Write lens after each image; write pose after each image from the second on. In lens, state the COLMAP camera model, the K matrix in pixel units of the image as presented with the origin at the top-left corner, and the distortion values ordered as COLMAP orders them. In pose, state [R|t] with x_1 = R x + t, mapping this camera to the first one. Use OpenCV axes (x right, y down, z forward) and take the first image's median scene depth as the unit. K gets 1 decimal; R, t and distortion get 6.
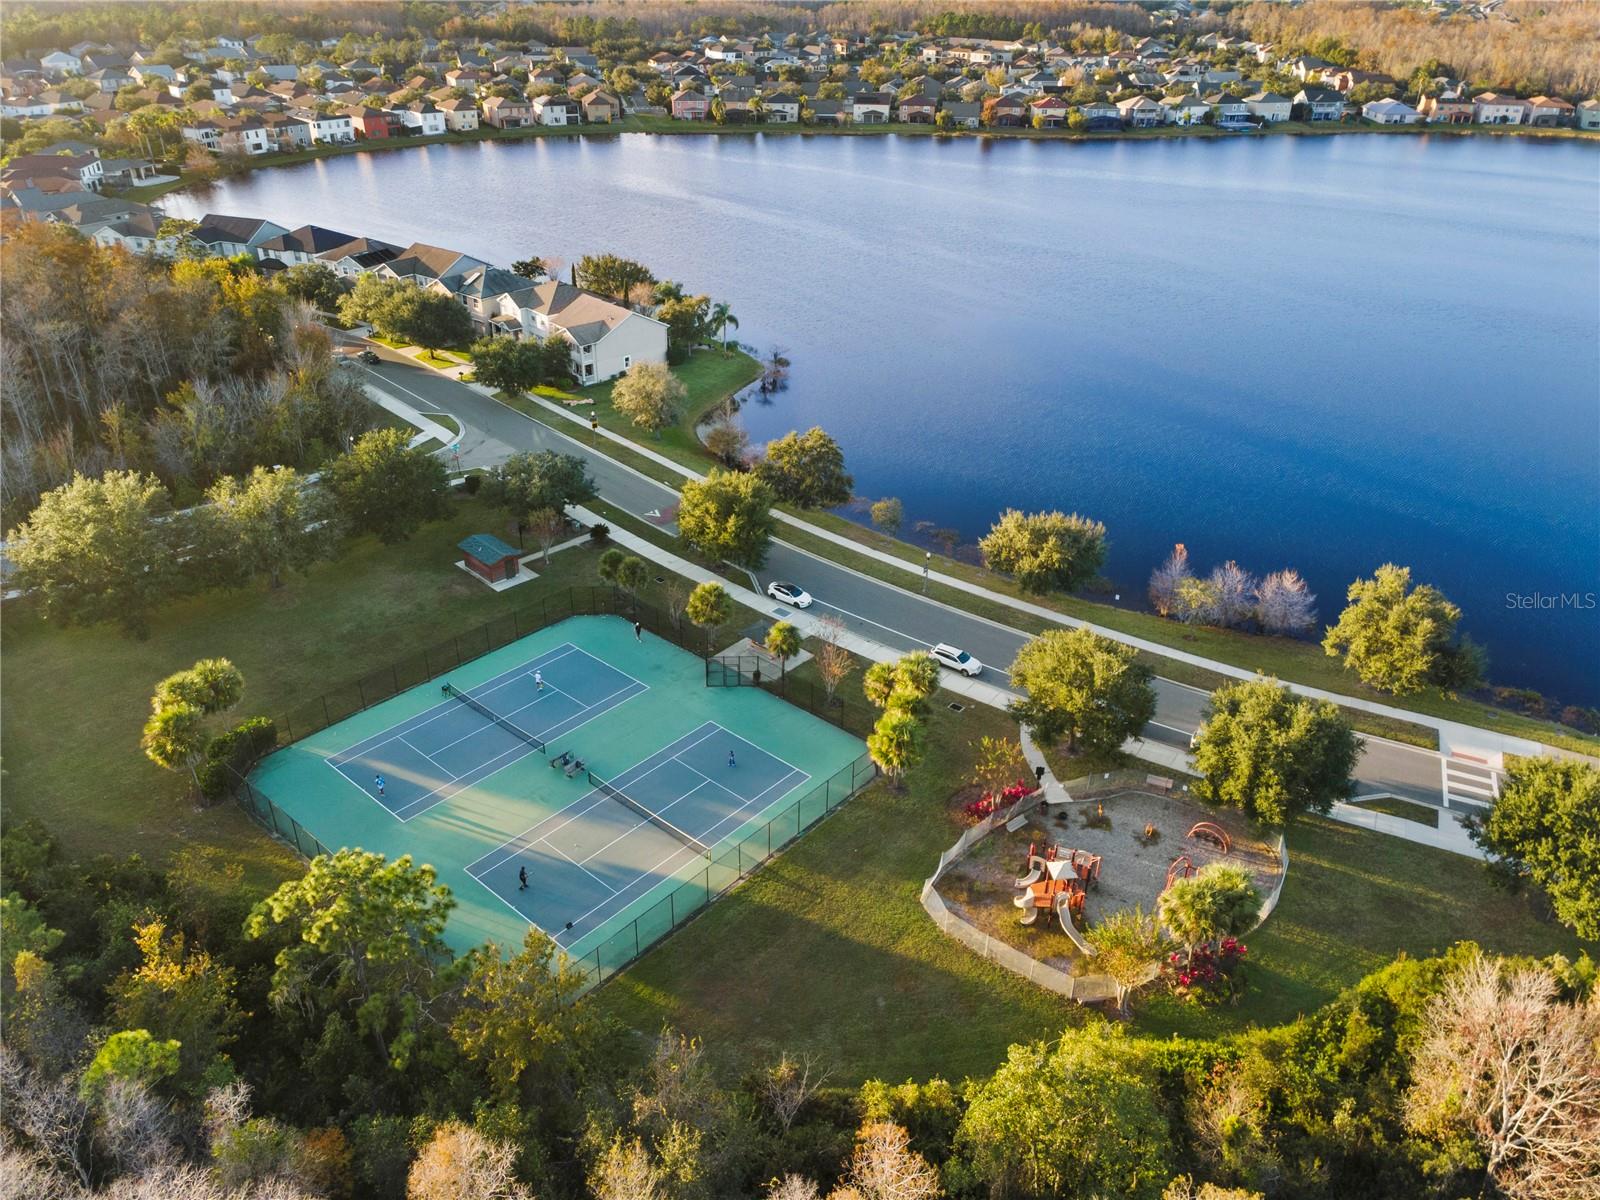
lens RADIAL K [[1163.8, 0, 796.6], [0, 1163.8, 609.5], [0, 0, 1]] dist [-0.002167, 0.062404]
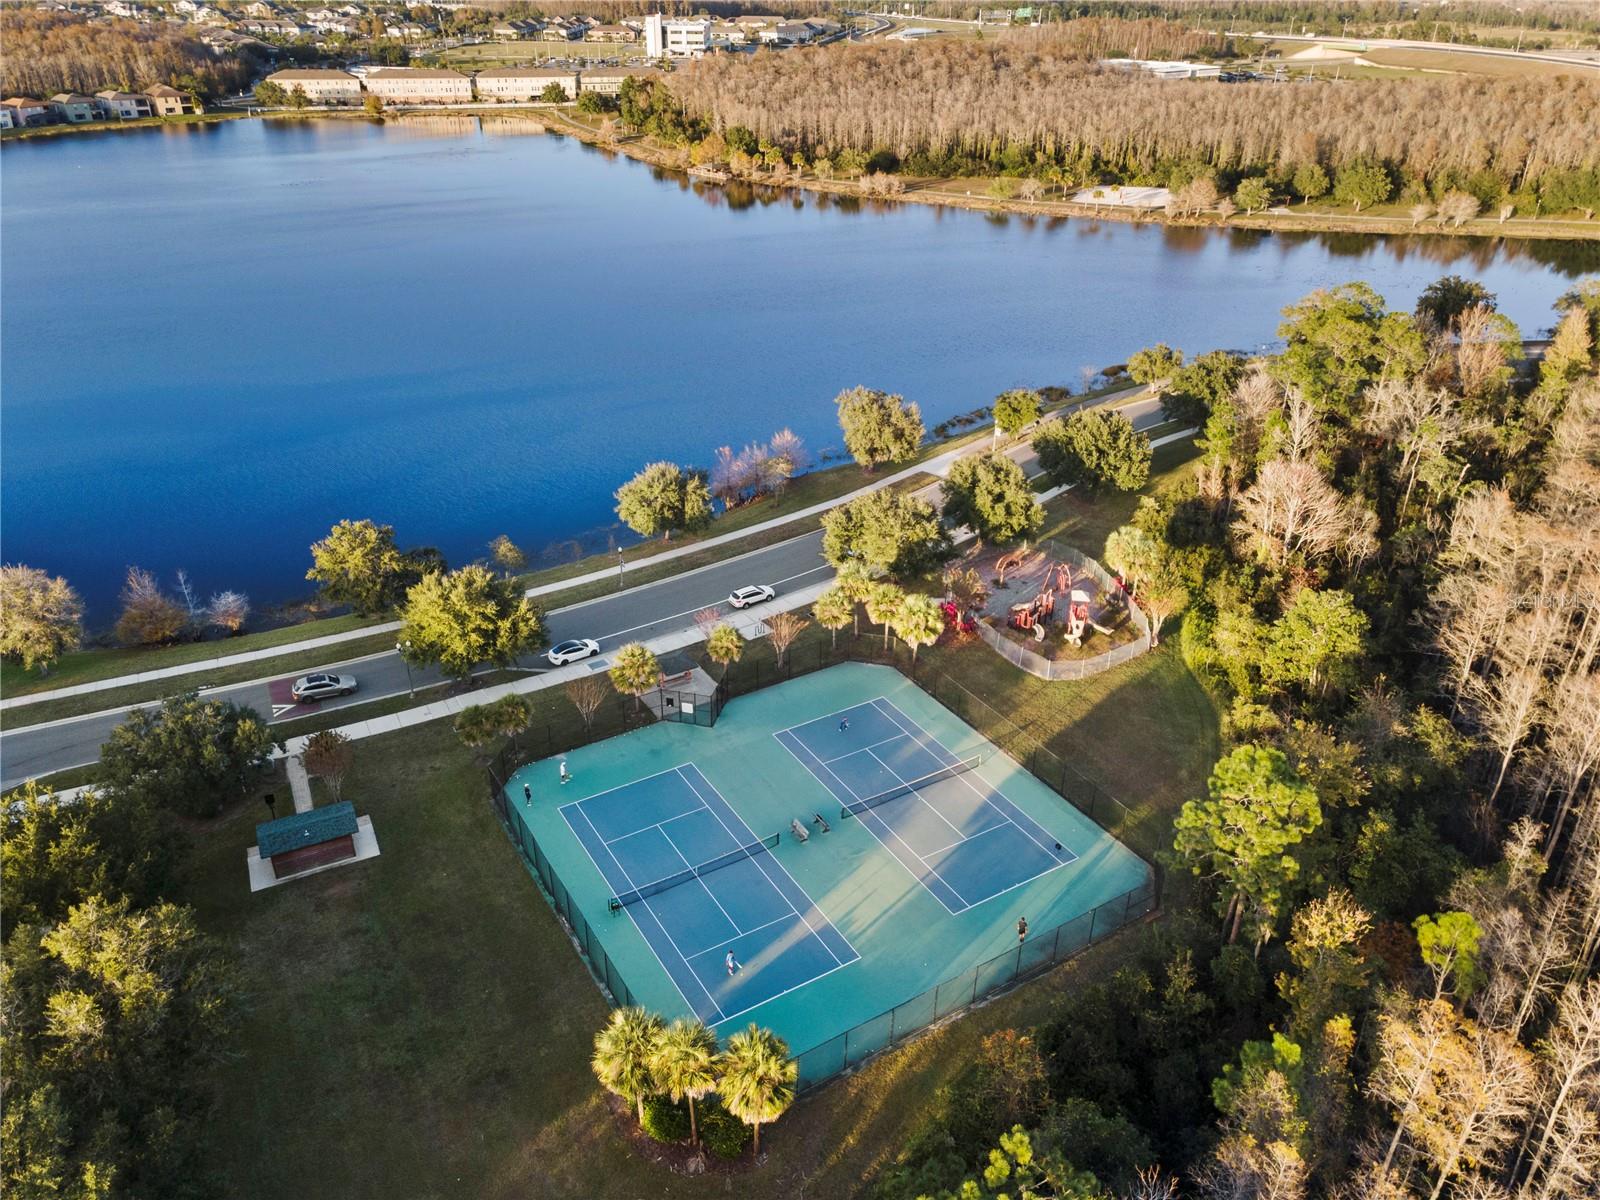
lens RADIAL K [[1163.8, 0, 796.6], [0, 1163.8, 609.5], [0, 0, 1]] dist [-0.002167, 0.062404]
pose [[0.287894, -0.467143, 0.835999, -0.814303], [0.466768, 0.830694, 0.303437, -0.272576], [-0.836208, 0.302860, 0.457200, 0.478577]]
